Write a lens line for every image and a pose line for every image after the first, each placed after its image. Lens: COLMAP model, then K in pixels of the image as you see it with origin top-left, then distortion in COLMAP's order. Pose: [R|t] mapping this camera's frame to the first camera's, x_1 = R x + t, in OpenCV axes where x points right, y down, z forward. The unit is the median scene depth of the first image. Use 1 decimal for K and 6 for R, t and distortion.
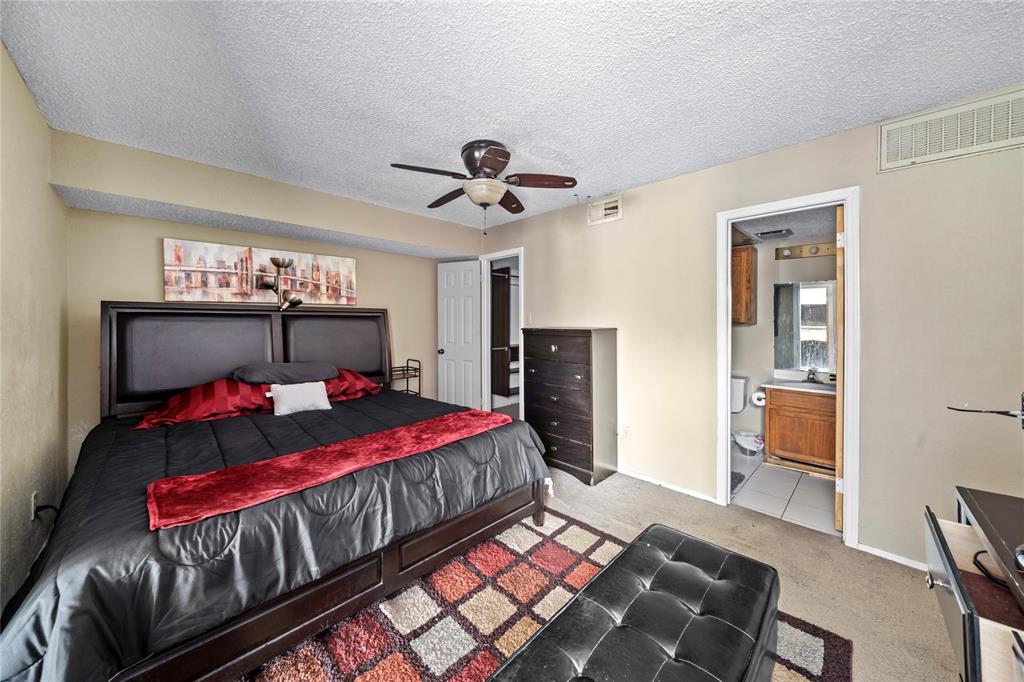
lens RADIAL K [[369.1, 0, 512.4], [0, 369.1, 321.6], [0, 0, 1]] dist [-0.000238, -0.000024]
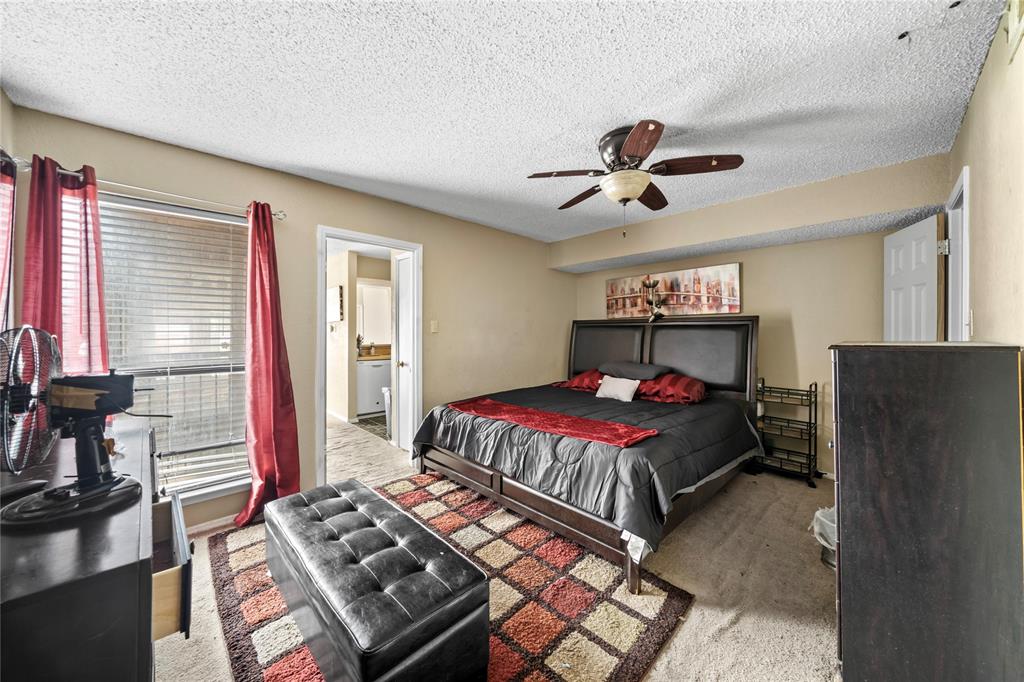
lens RADIAL K [[363.8, 0, 512.5], [0, 363.8, 334.2], [0, 0, 1]] dist [-0.000318, -0.000030]
pose [[-0.031258, 0.005233, -0.999498, 0.676142], [0.001420, 0.999986, 0.005191, 0.003946], [0.999510, -0.001257, -0.031265, 0.616077]]
